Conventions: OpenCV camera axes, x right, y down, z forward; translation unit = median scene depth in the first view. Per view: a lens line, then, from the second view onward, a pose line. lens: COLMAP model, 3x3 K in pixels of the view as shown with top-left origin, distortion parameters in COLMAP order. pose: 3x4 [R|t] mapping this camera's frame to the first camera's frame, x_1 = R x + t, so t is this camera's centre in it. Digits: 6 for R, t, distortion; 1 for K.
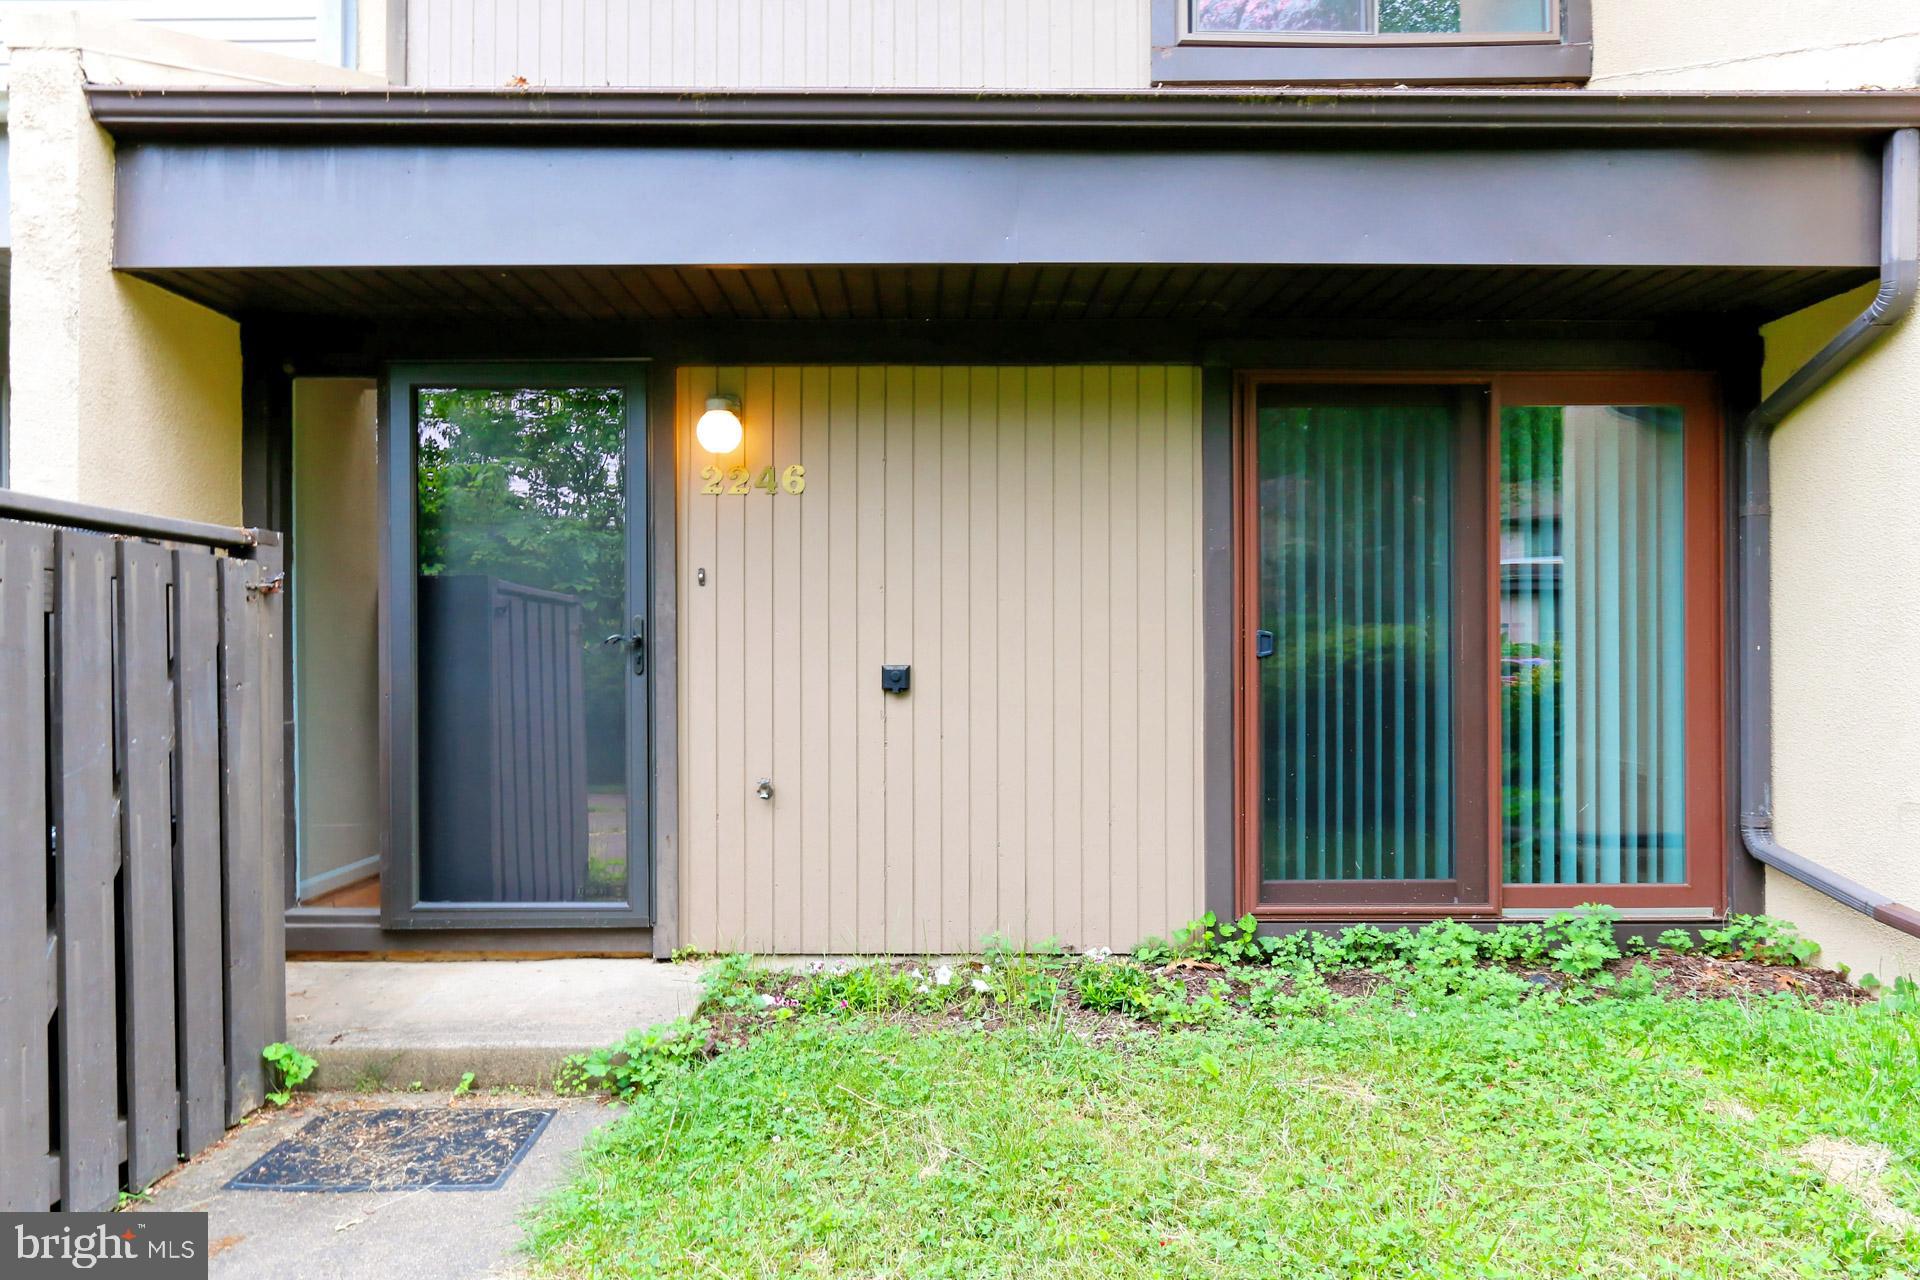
lens RADIAL K [[1059.8, 0, 970.1], [0, 1059.8, 648.9], [0, 0, 1]] dist [-0.005580, 0.002694]
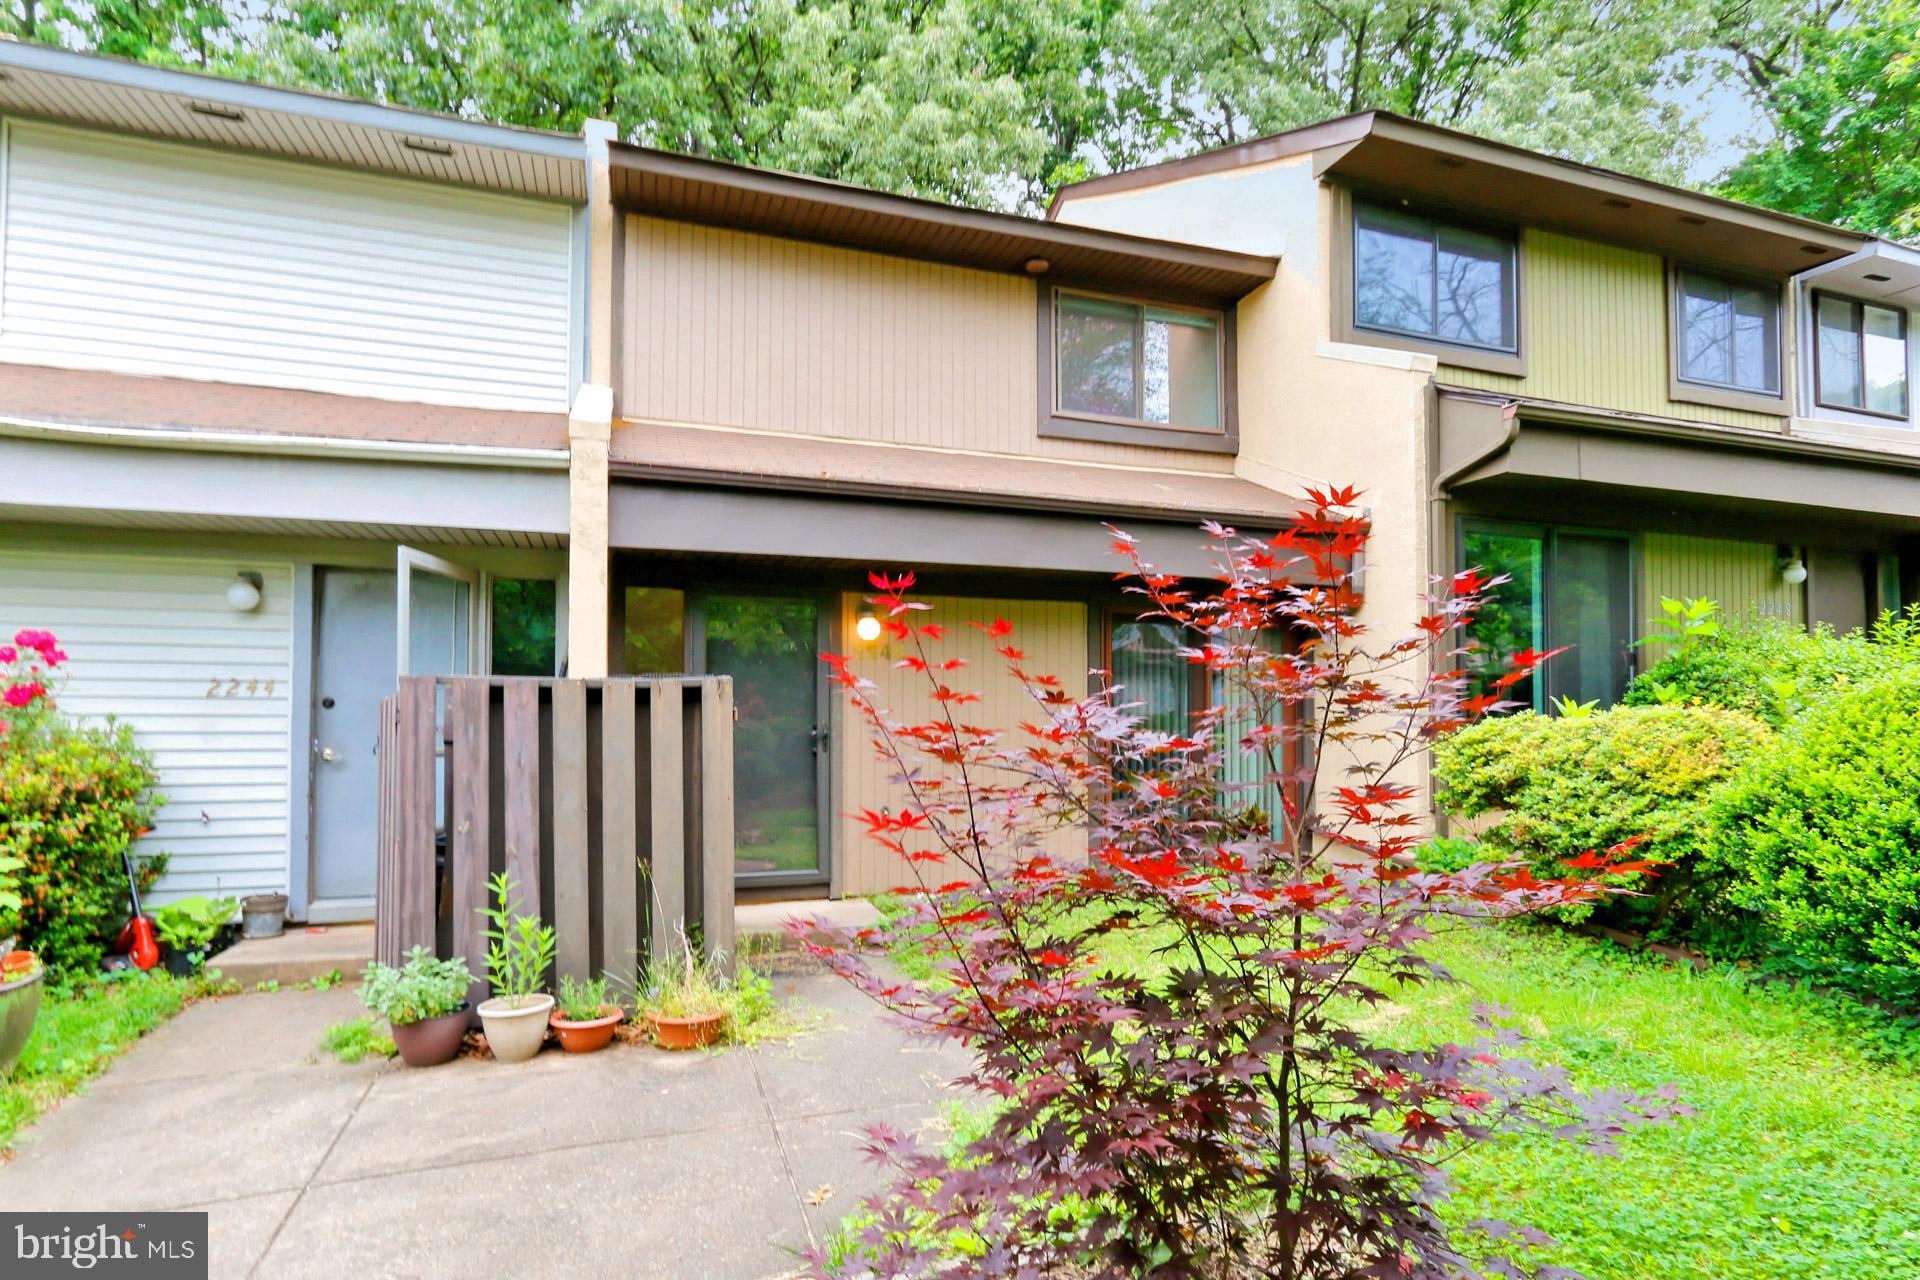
lens RADIAL K [[924.2, 0, 986.7], [0, 924.2, 699.1], [0, 0, 1]] dist [-0.001346, 0.000921]
pose [[0.949574, 0.012445, 0.313297, -0.562024], [-0.005521, 0.999721, -0.022978, -0.034586], [-0.313495, 0.020089, 0.949377, -0.696387]]
